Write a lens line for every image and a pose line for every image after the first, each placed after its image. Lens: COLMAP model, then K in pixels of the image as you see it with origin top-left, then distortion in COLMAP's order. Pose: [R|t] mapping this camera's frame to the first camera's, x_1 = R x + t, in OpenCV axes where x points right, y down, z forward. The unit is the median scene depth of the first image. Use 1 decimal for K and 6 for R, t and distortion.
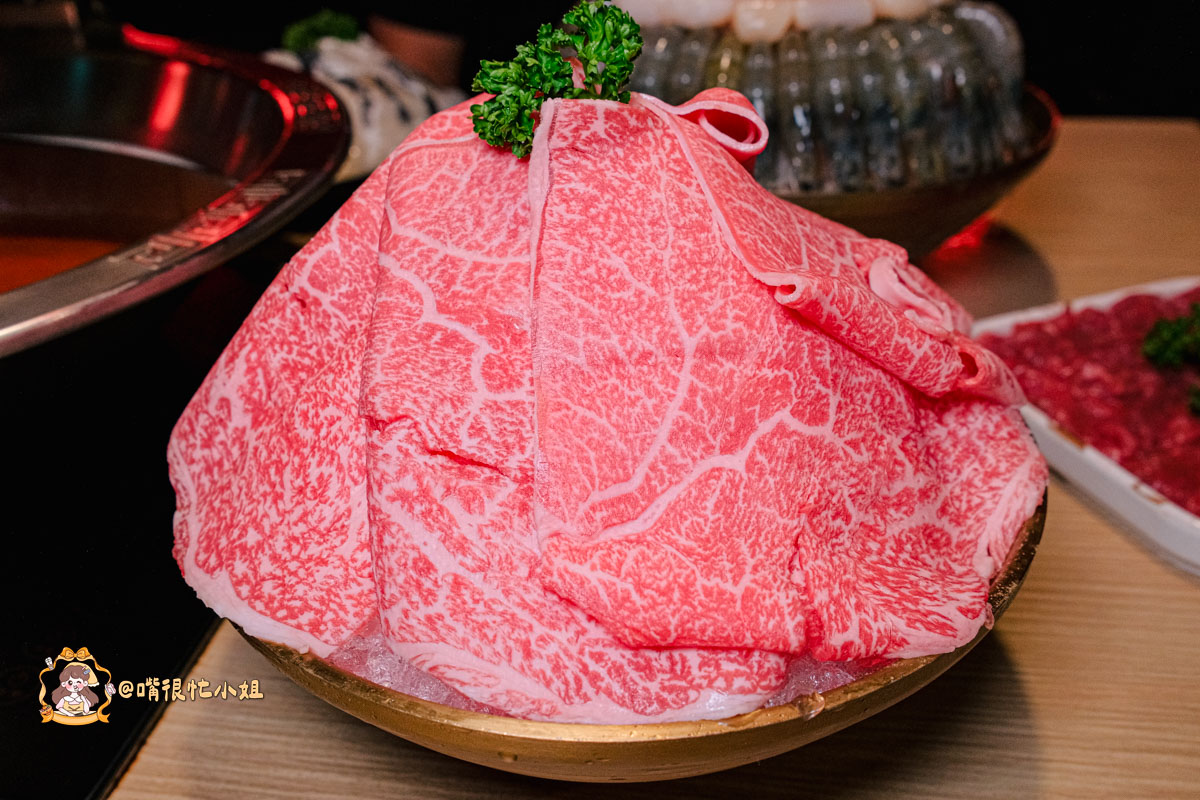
lens RADIAL K [[1040.0, 0, 554.5], [0, 1040.0, 400.6], [0, 0, 1]] dist [-0.002487, 0.021313]
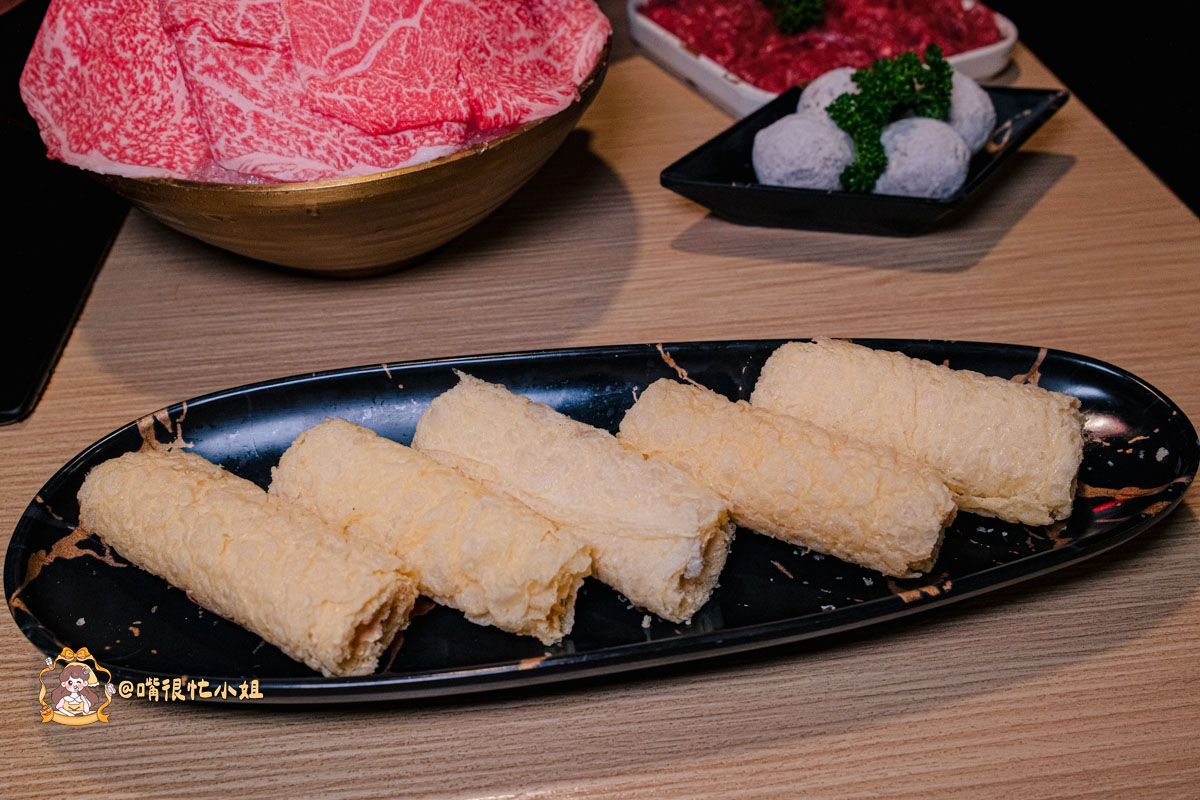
lens RADIAL K [[1040.0, 0, 554.5], [0, 1040.0, 400.6], [0, 0, 1]] dist [-0.002487, 0.021313]
pose [[0.950664, -0.211544, 0.226907, -0.110072], [0.174674, 0.969483, 0.172020, 0.391535], [-0.256372, -0.123899, 0.958604, -0.687376]]
